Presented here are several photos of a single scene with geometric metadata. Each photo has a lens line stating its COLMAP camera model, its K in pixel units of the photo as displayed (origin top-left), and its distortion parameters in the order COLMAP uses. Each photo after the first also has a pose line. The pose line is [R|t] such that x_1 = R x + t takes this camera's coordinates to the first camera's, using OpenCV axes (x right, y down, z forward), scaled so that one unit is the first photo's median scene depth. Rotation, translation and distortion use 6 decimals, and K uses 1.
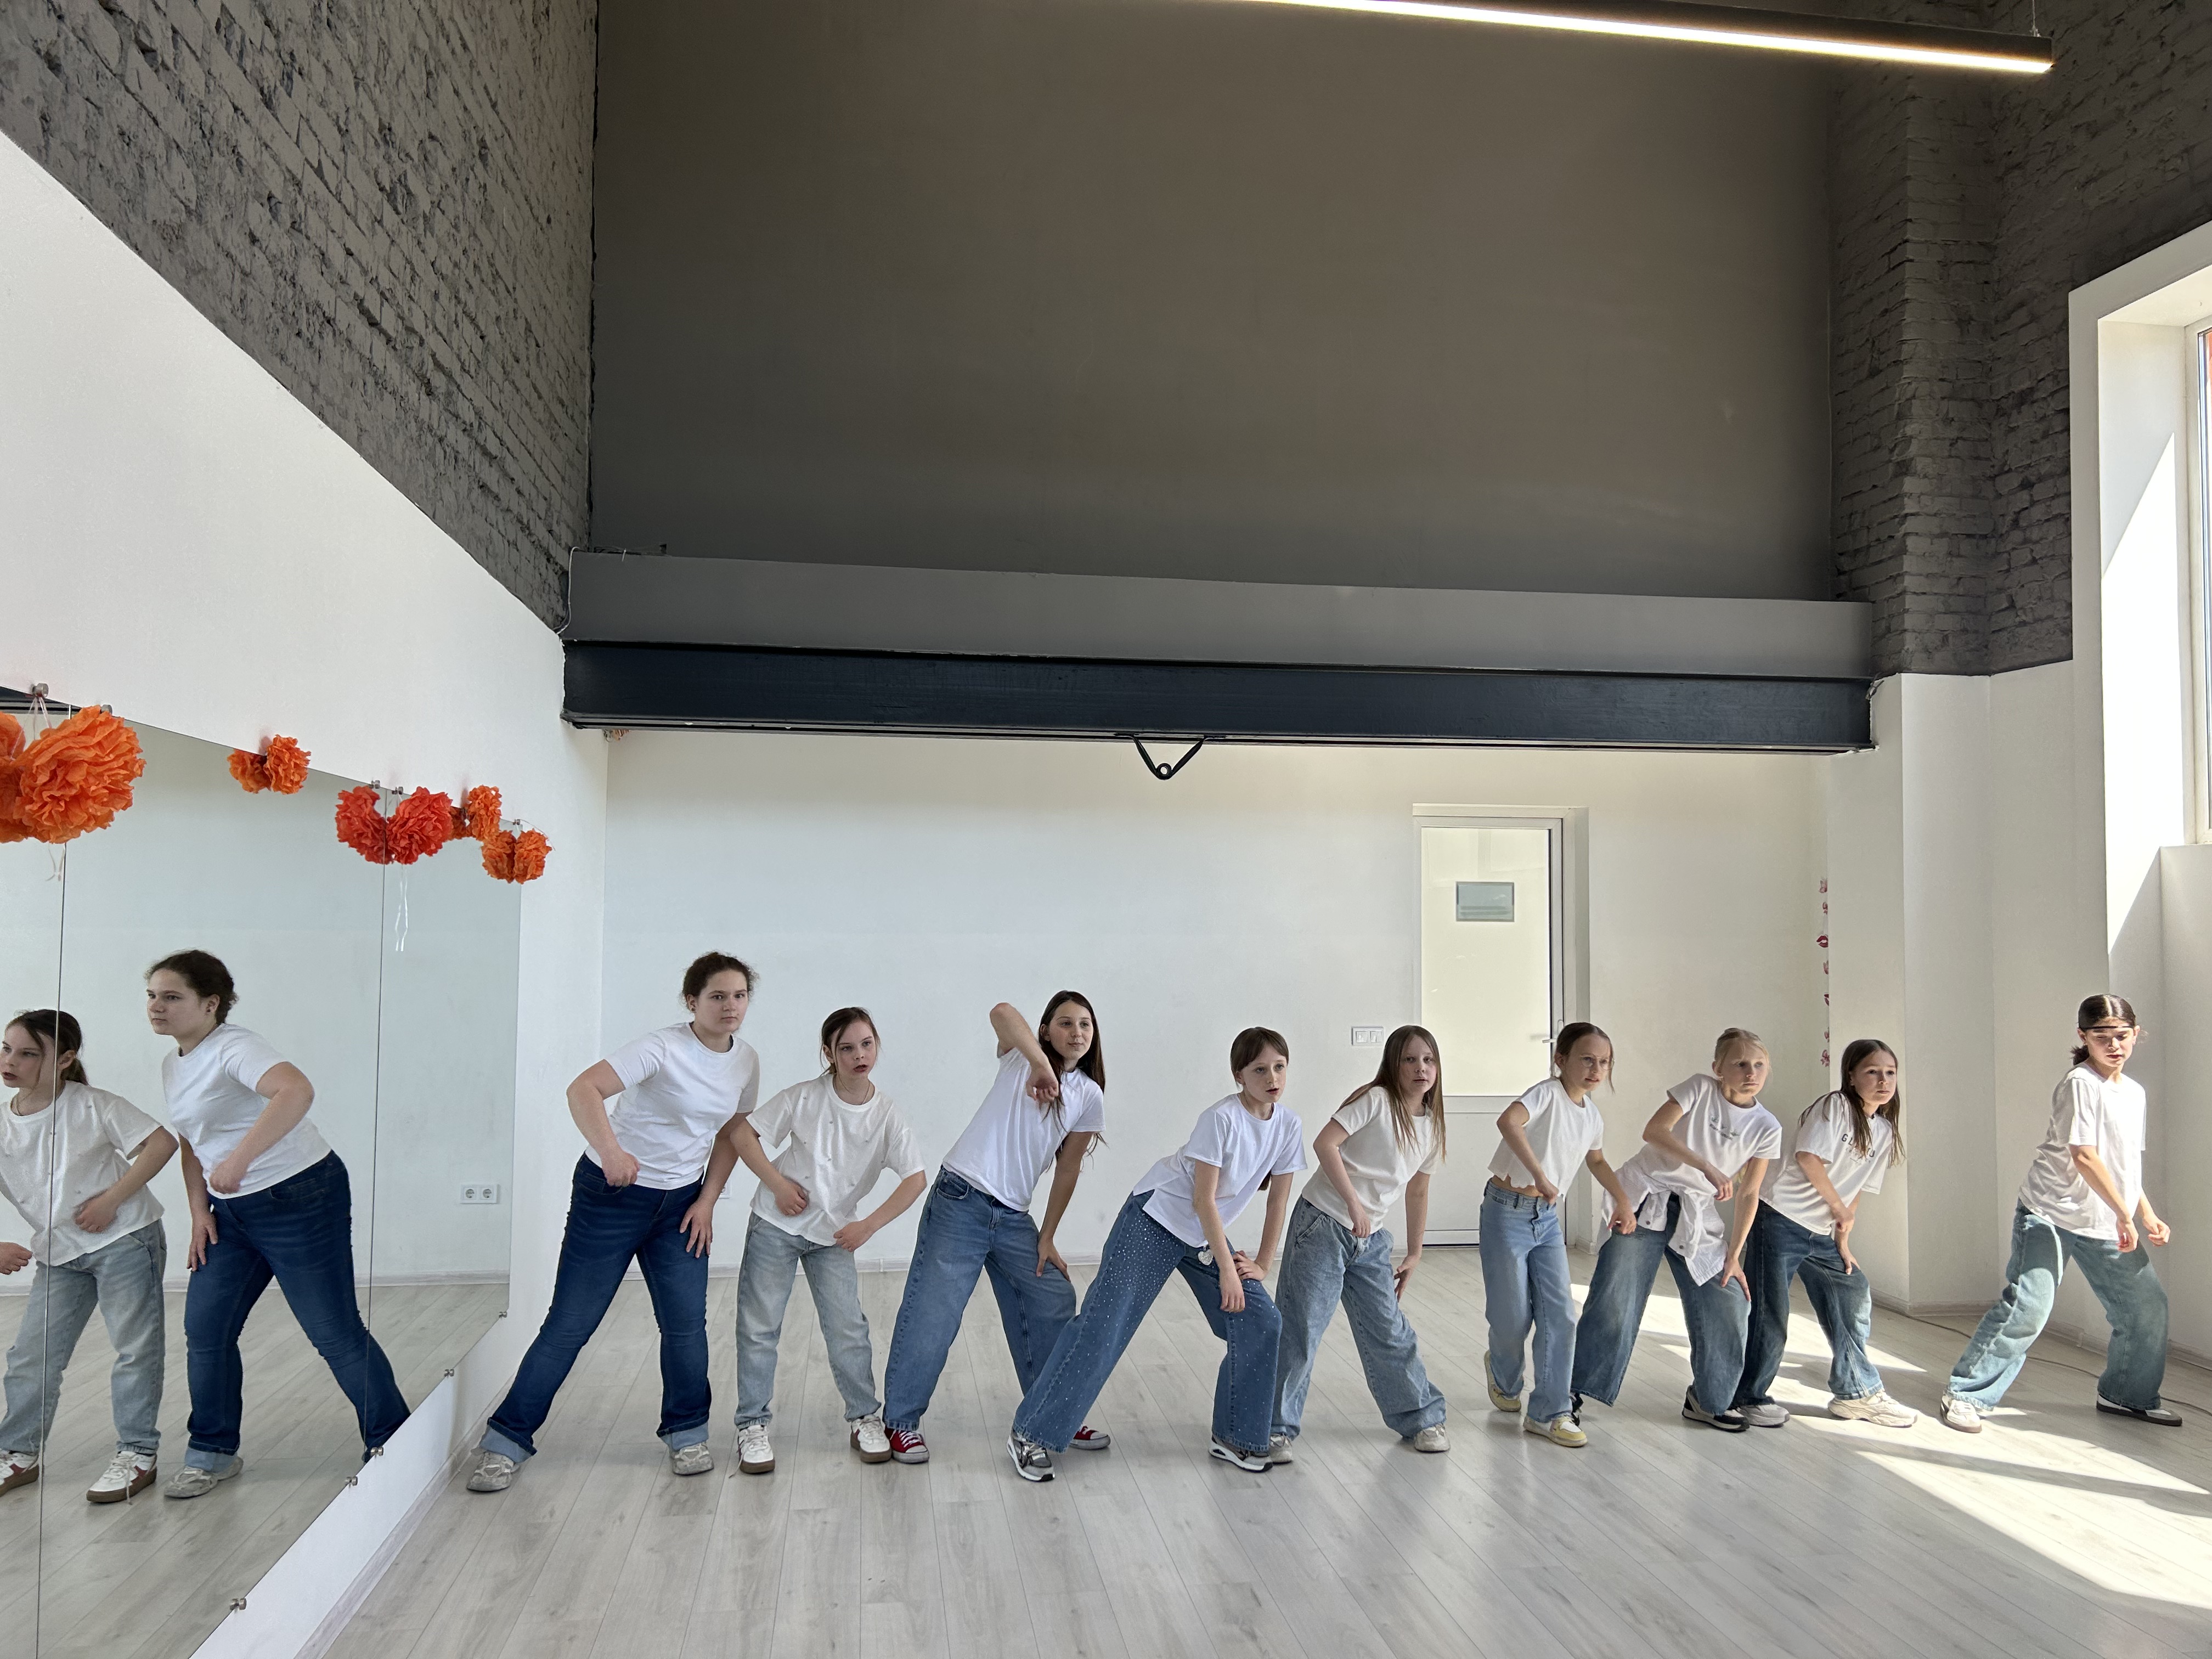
lens RADIAL K [[1705.8, 0, 1129.8], [0, 1705.8, 840.1], [0, 0, 1]] dist [0.069388, -0.067572]
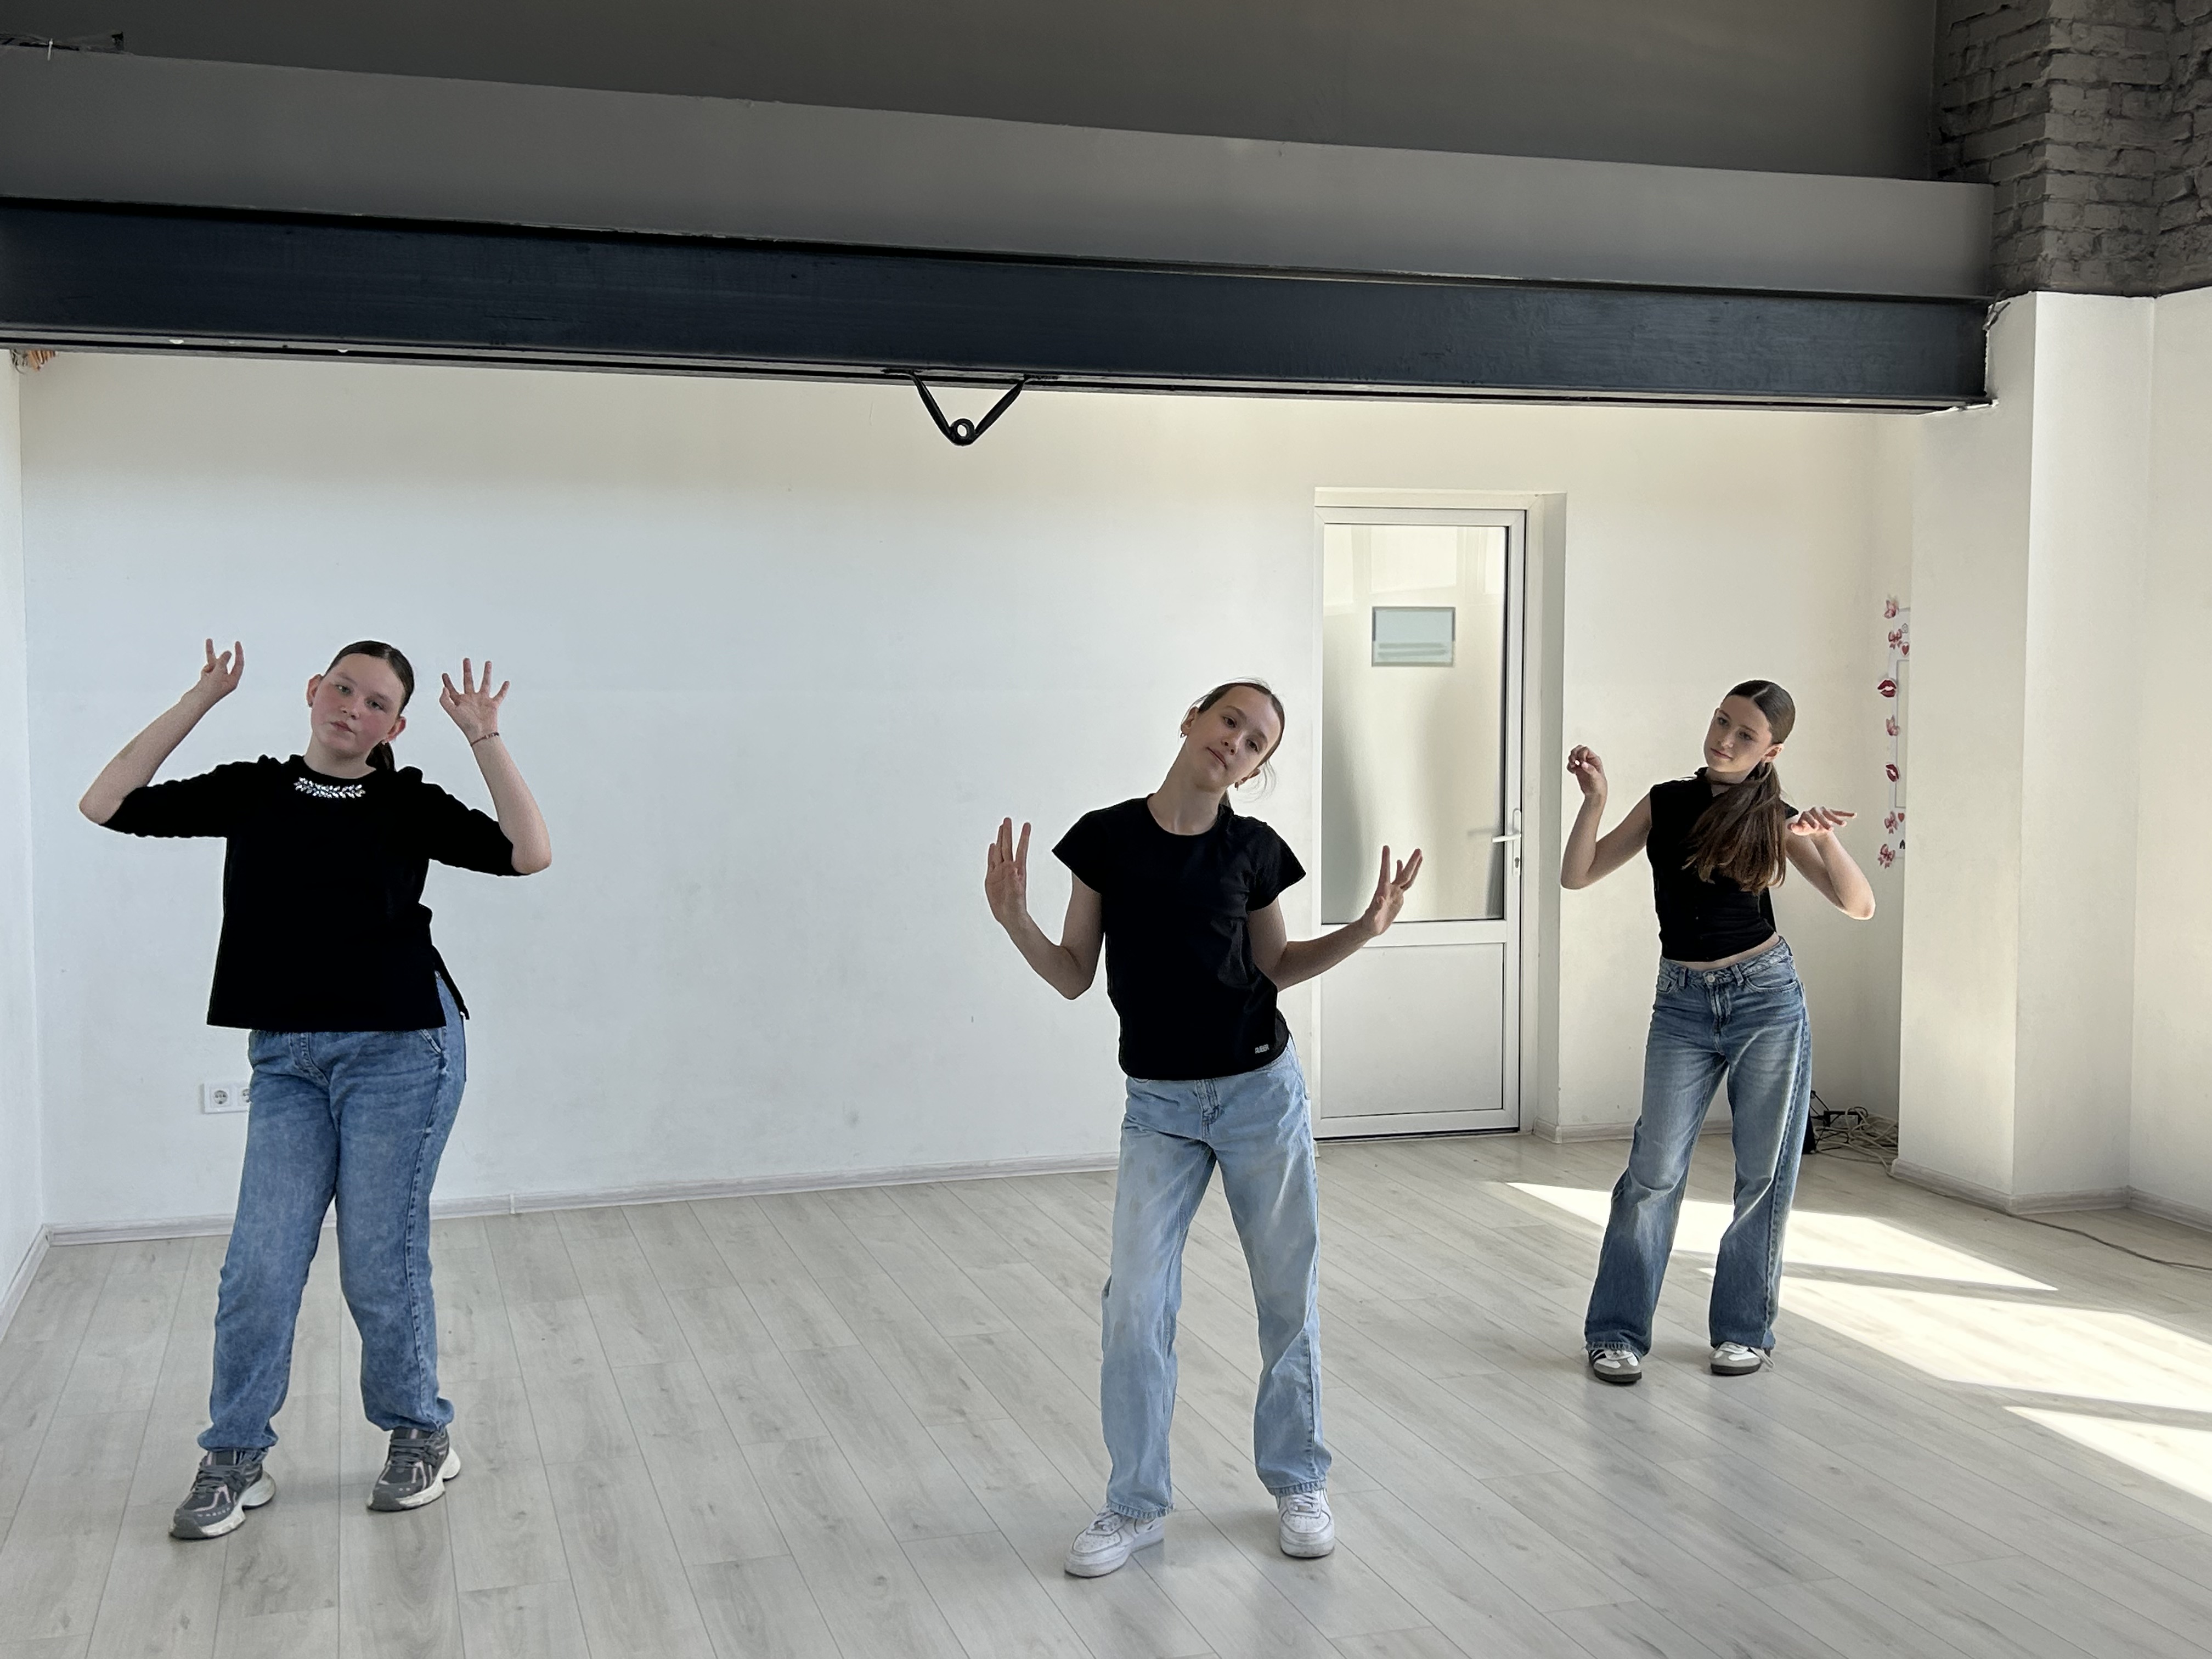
lens RADIAL K [[2533.0, 0, 1155.3], [0, 2533.0, 831.2], [0, 0, 1]] dist [0.046439, 0.000000]
pose [[0.988031, -0.017219, 0.153289, -0.054547], [0.000132, 0.993844, 0.110786, 0.003046], [-0.154253, -0.109440, 0.981952, 0.042846]]
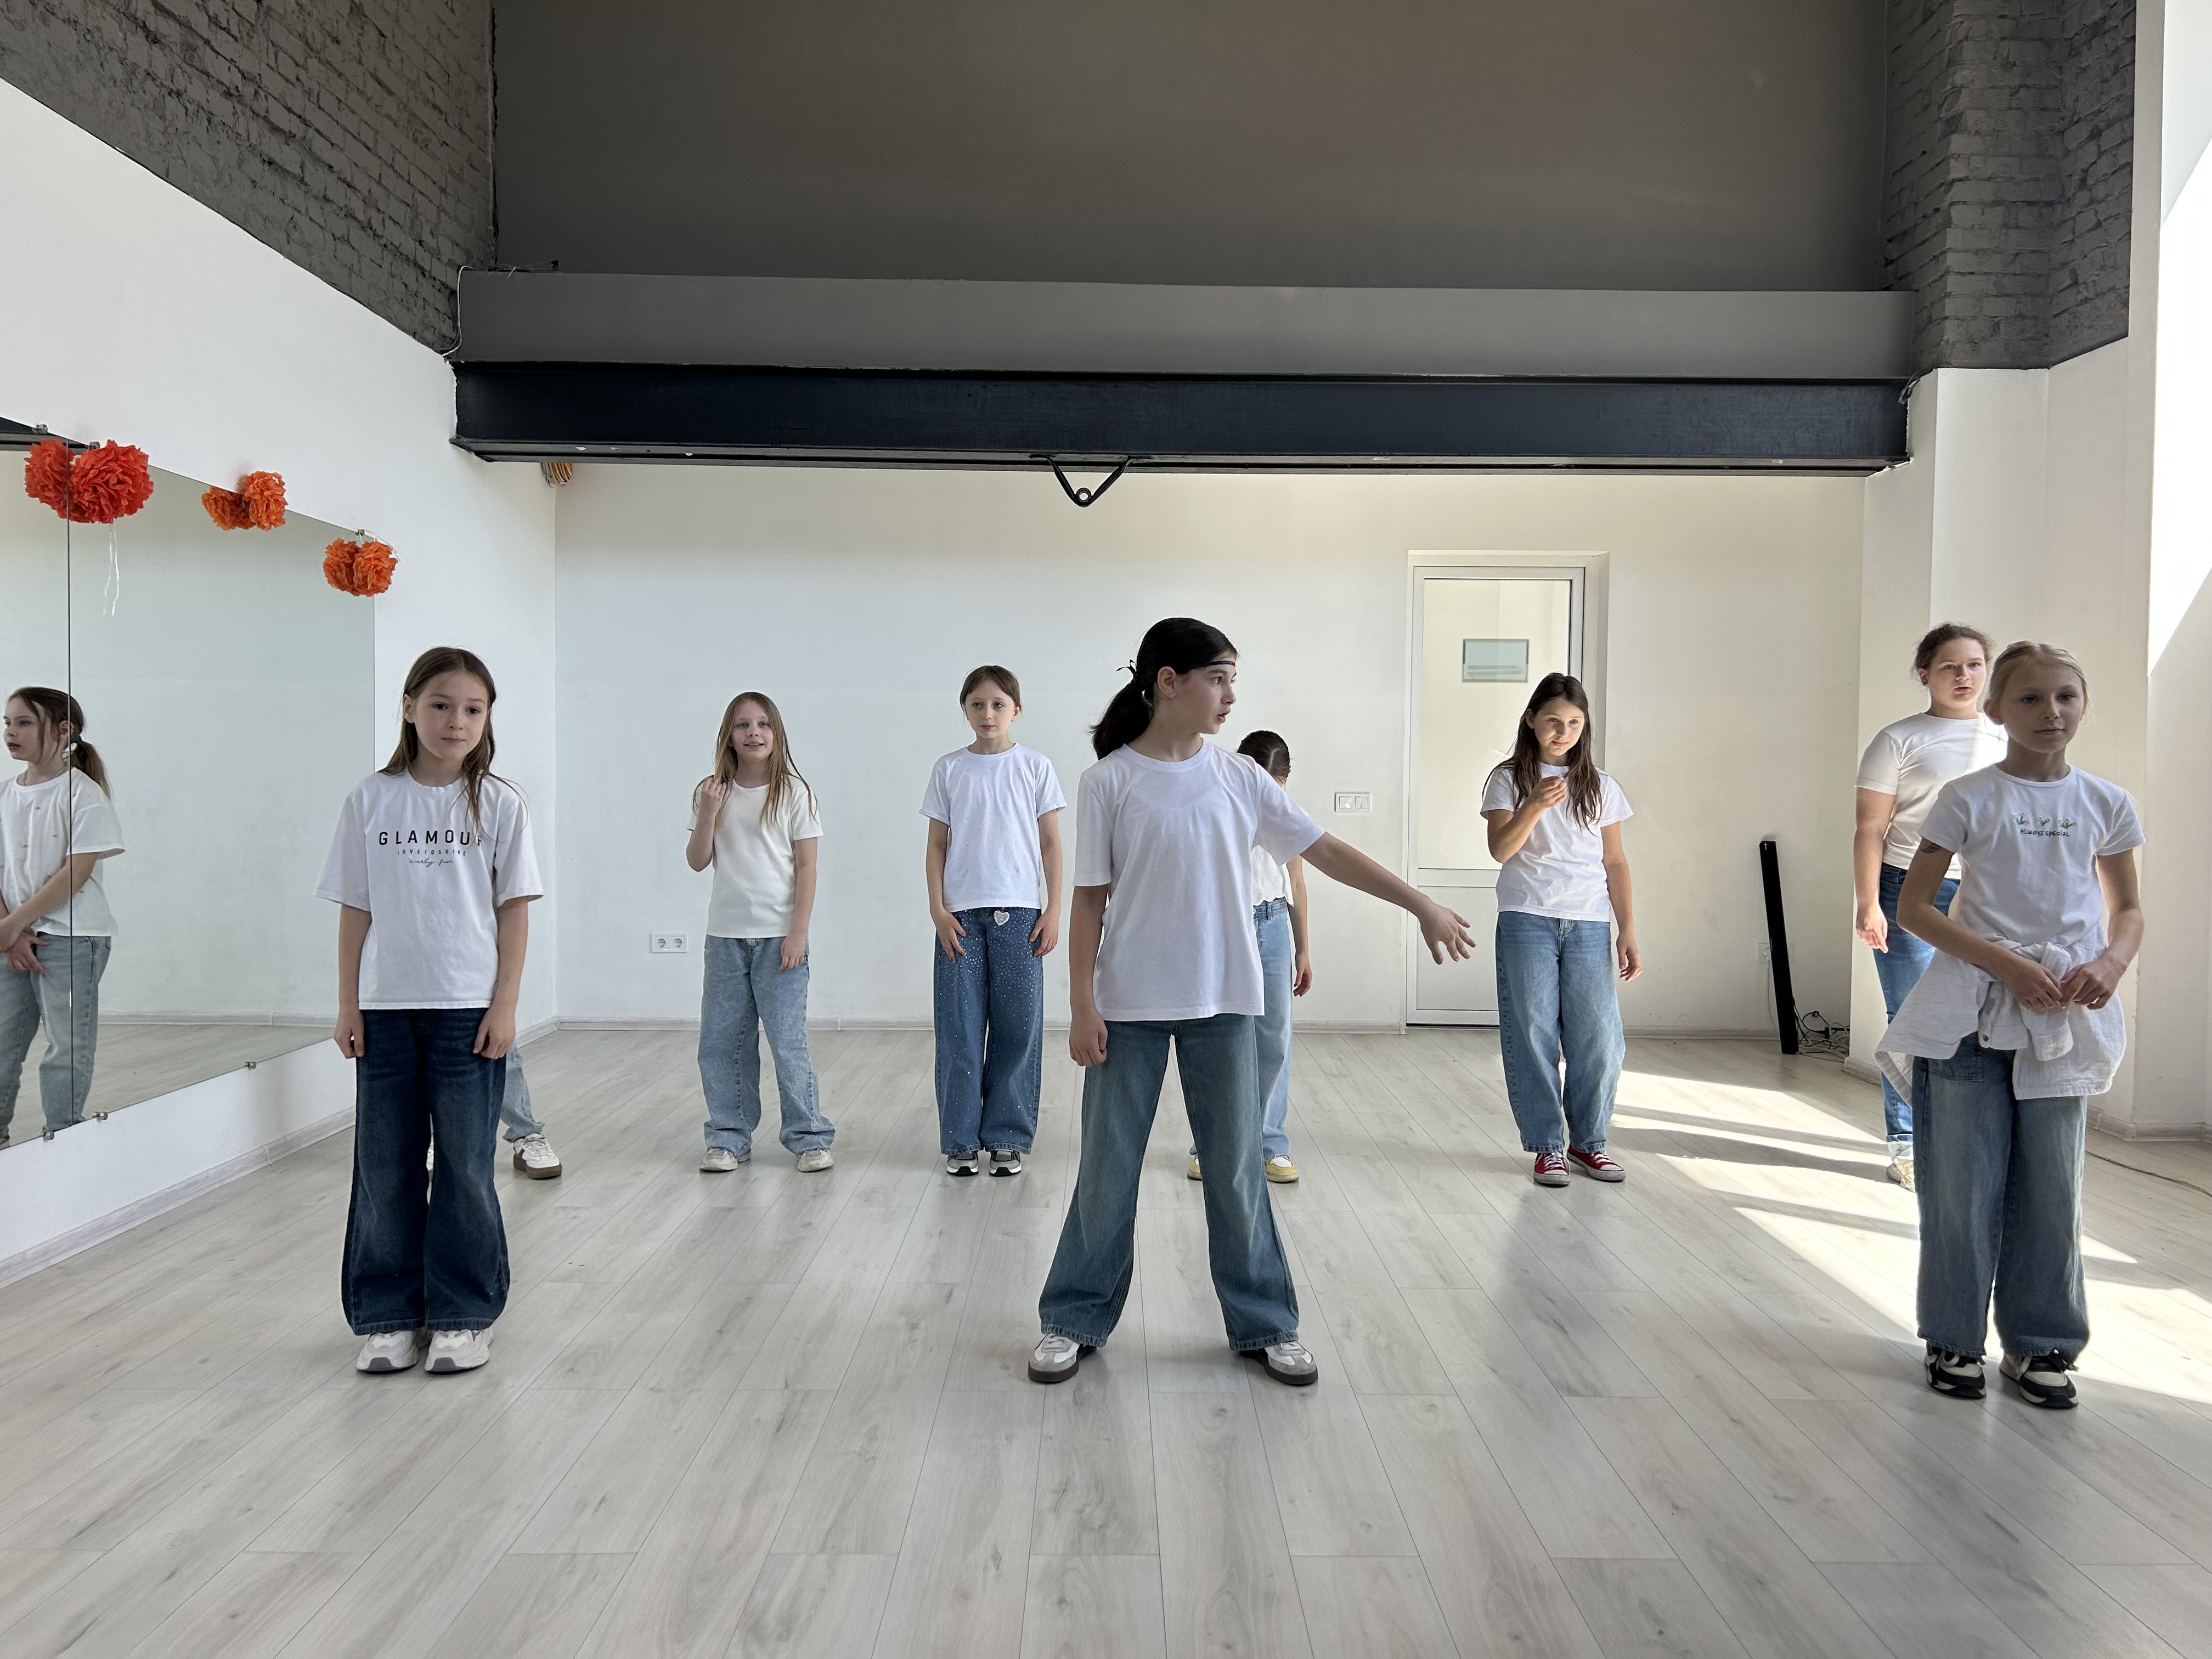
lens RADIAL K [[1705.8, 0, 1122.8], [0, 1705.8, 826.3], [0, 0, 1]] dist [0.069388, -0.067572]
pose [[0.989037, 0.007764, -0.147462, 0.174844], [0.003032, 0.997339, 0.072847, 0.068762], [0.147635, -0.072495, 0.986381, 0.068213]]
